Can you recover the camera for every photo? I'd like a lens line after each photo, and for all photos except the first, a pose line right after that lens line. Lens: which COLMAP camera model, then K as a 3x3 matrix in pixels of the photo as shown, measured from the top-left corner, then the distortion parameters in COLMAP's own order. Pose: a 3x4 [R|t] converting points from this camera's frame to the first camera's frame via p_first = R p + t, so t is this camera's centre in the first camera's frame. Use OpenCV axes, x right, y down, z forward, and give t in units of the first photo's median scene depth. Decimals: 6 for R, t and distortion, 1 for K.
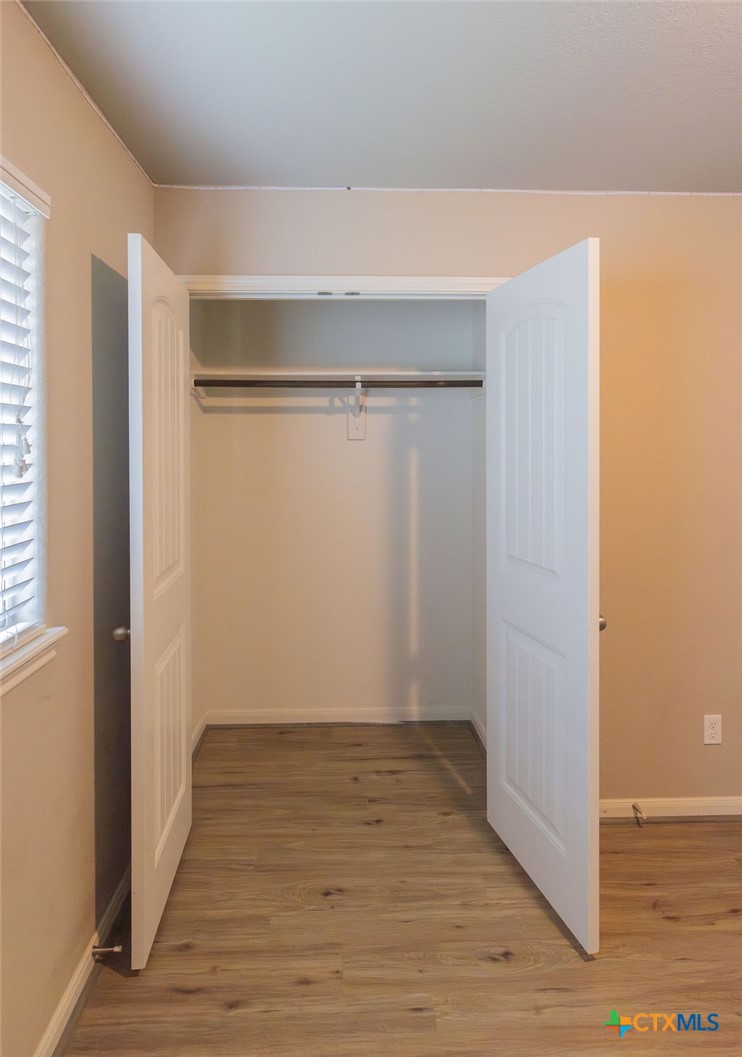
lens RADIAL K [[588.8, 0, 357.7], [0, 588.8, 450.1], [0, 0, 1]] dist [0.004858, 0.001857]
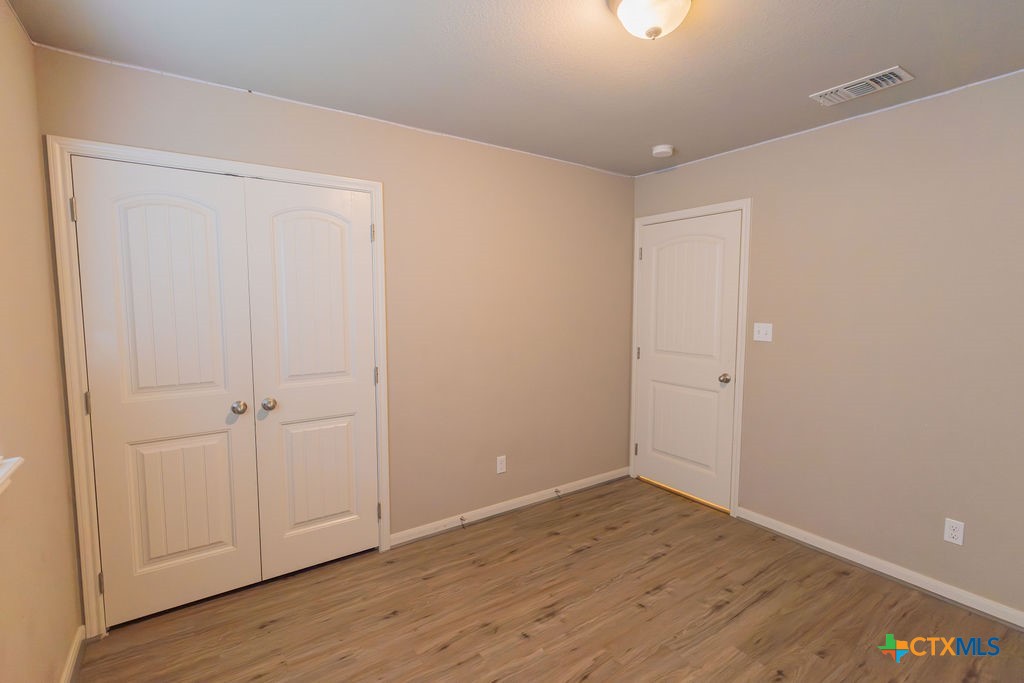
lens RADIAL K [[480.6, 0, 516.3], [0, 480.6, 343.9], [0, 0, 1]] dist [0.002313, -0.001664]
pose [[0.837458, -0.046203, 0.544546, -0.145801], [0.001010, 0.996549, 0.083001, 0.002386], [-0.546501, -0.068960, 0.834614, -0.226253]]
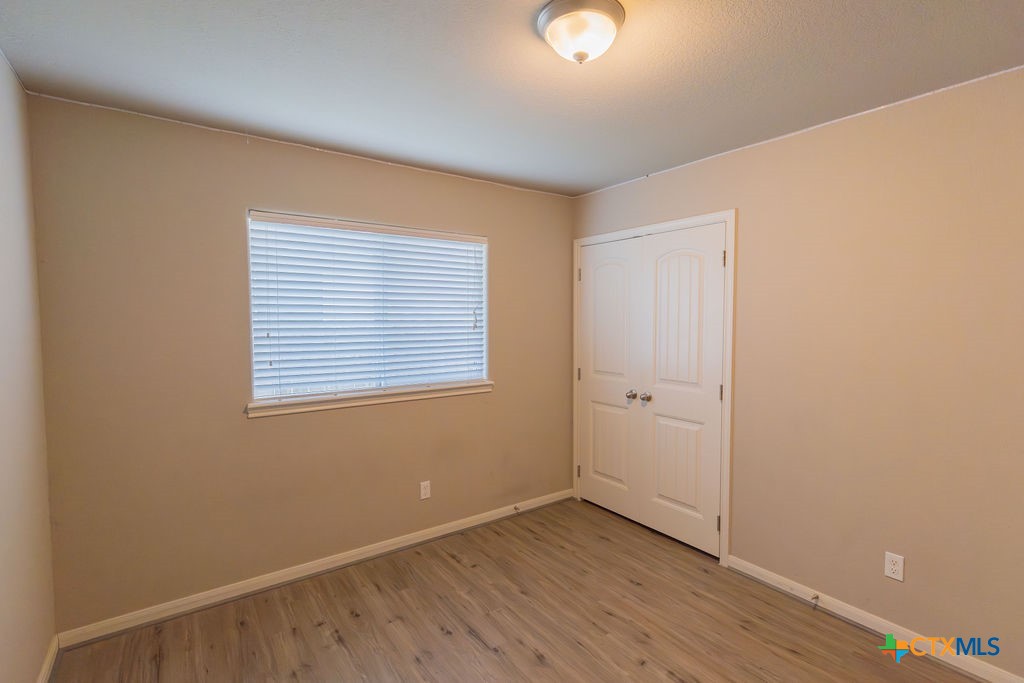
lens RADIAL K [[480.6, 0, 510.6], [0, 480.6, 345.3], [0, 0, 1]] dist [0.002313, -0.001664]
pose [[0.550952, 0.051781, -0.832929, 1.210292], [-0.014722, 0.998521, 0.052337, -0.004050], [0.834407, -0.016573, 0.550900, -0.192901]]
